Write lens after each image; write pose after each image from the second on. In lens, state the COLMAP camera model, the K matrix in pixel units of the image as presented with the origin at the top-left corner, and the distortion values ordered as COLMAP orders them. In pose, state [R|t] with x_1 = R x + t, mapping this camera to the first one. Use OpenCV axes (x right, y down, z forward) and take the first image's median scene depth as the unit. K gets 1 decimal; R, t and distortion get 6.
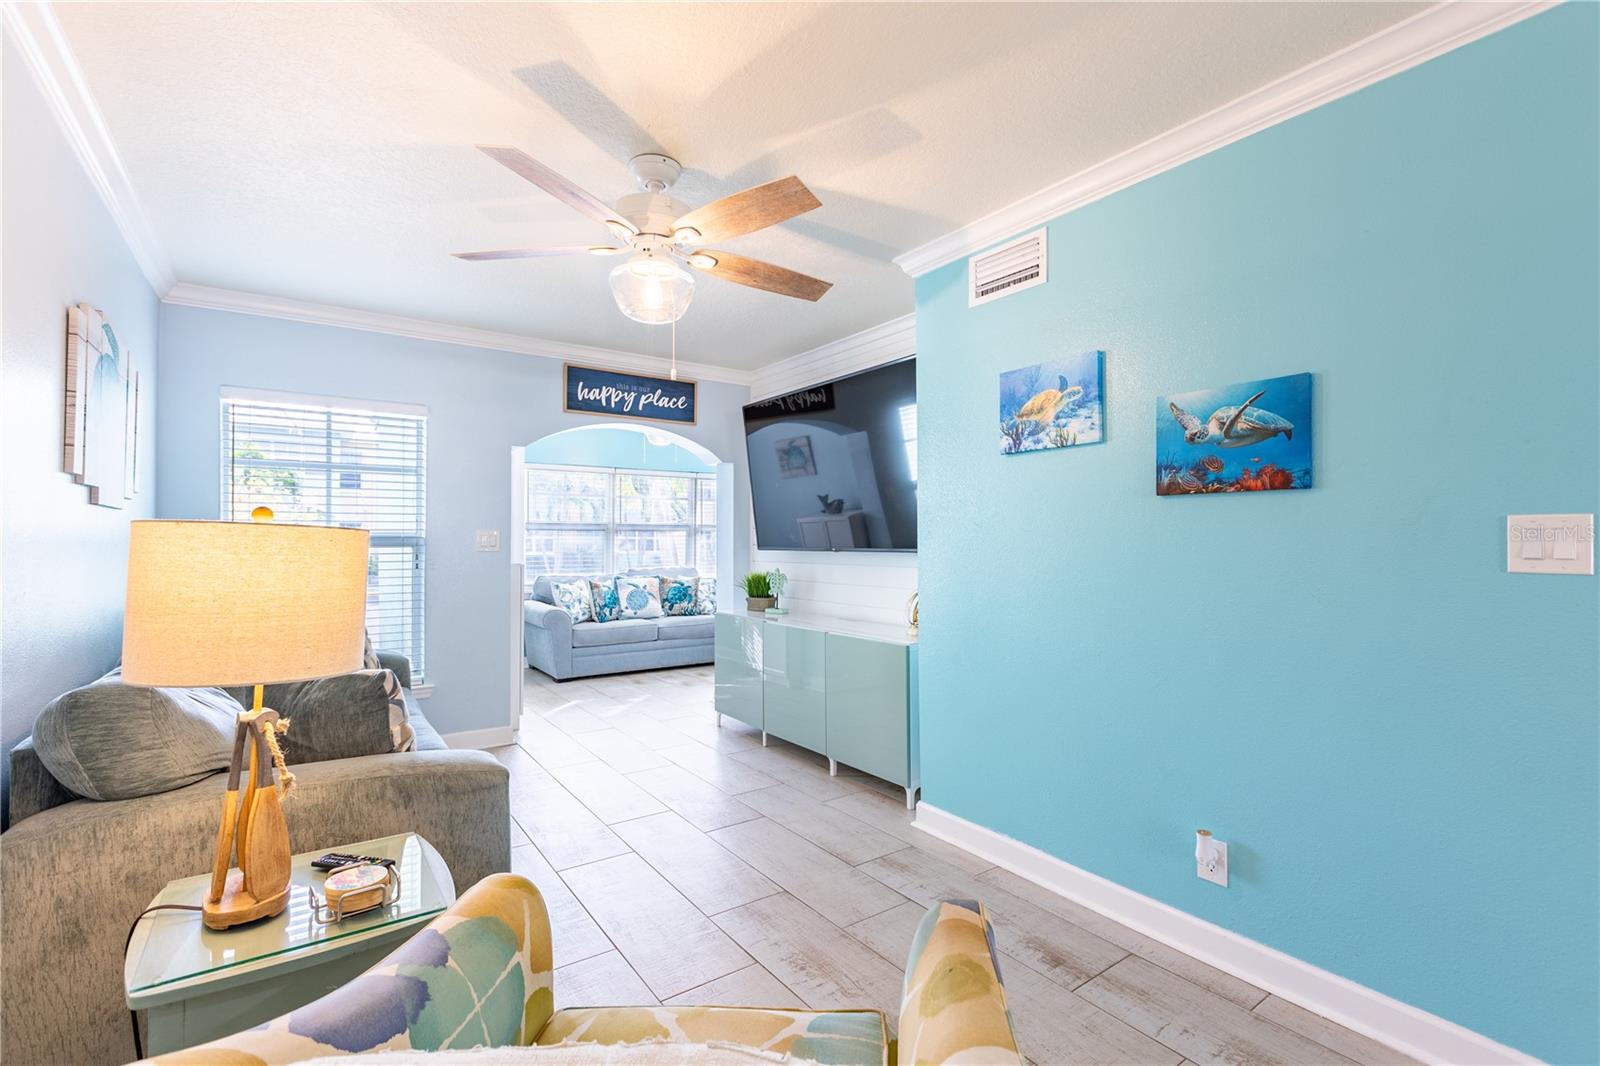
lens RADIAL K [[718.6, 0, 817.7], [0, 718.6, 533.5], [0, 0, 1]] dist [0.004710, -0.001860]
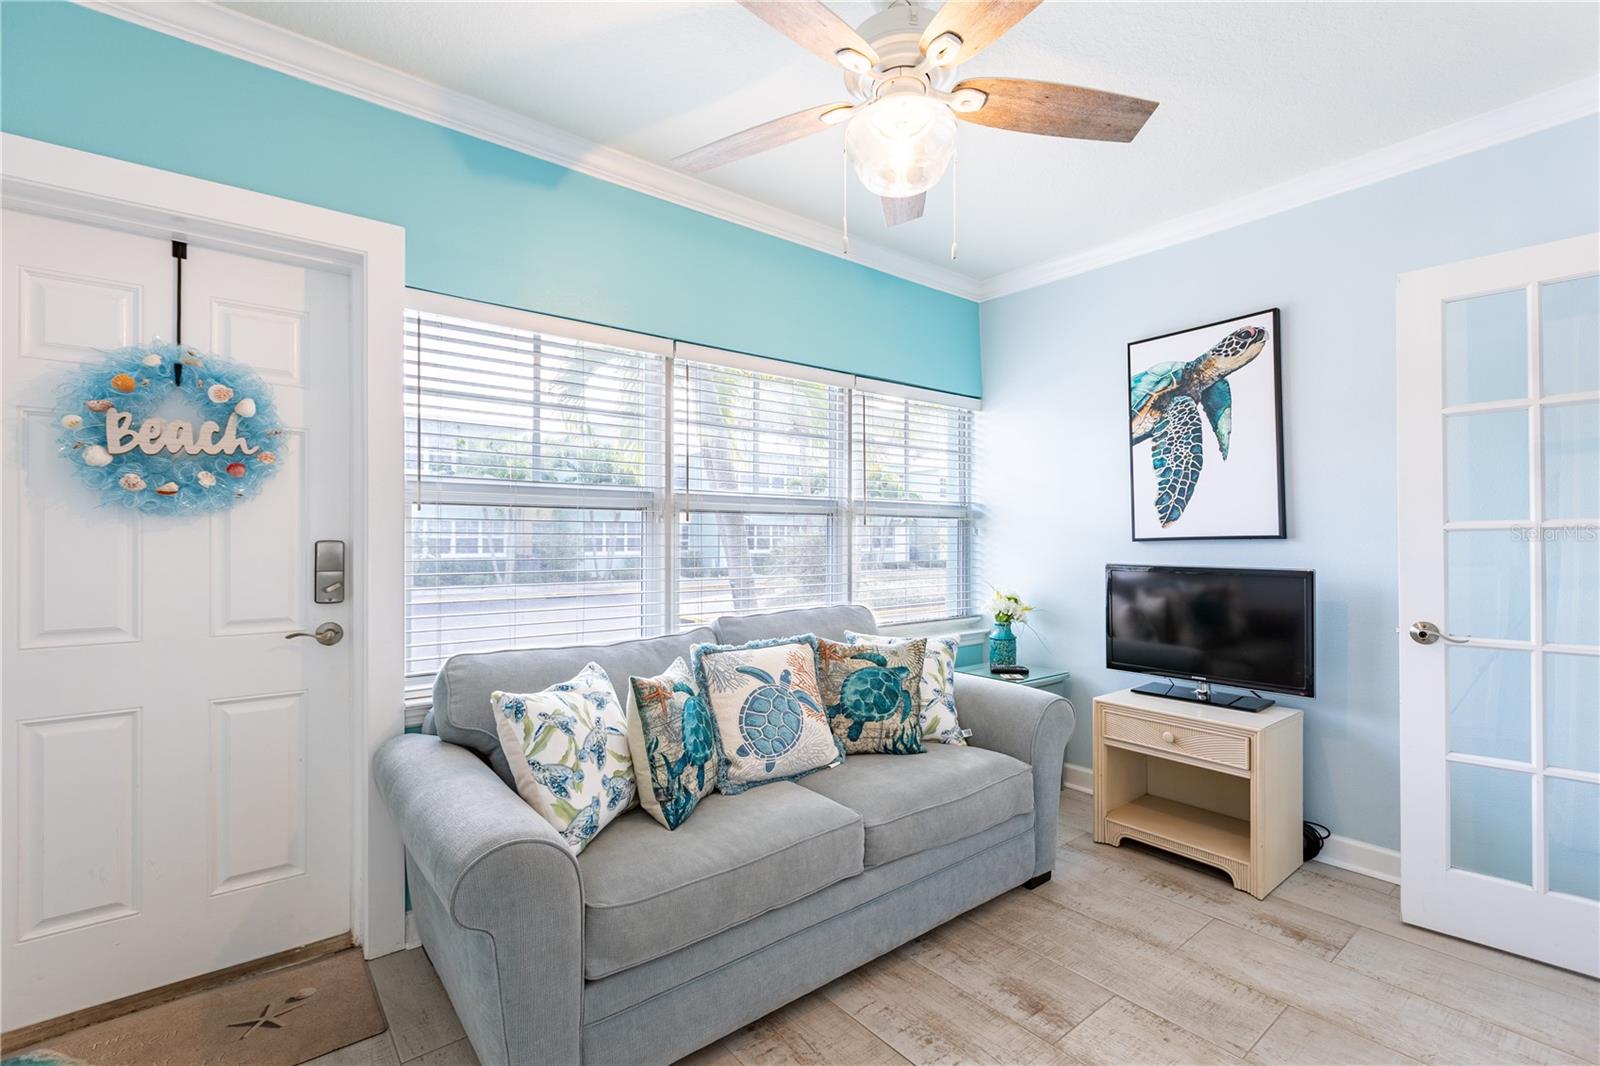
lens RADIAL K [[718.6, 0, 841.7], [0, 718.6, 532.0], [0, 0, 1]] dist [0.004710, -0.001860]
pose [[0.997021, 0.004360, 0.077011, -0.344521], [-0.004680, 0.999981, 0.003984, 0.007837], [-0.076992, -0.004333, 0.997022, 0.950490]]
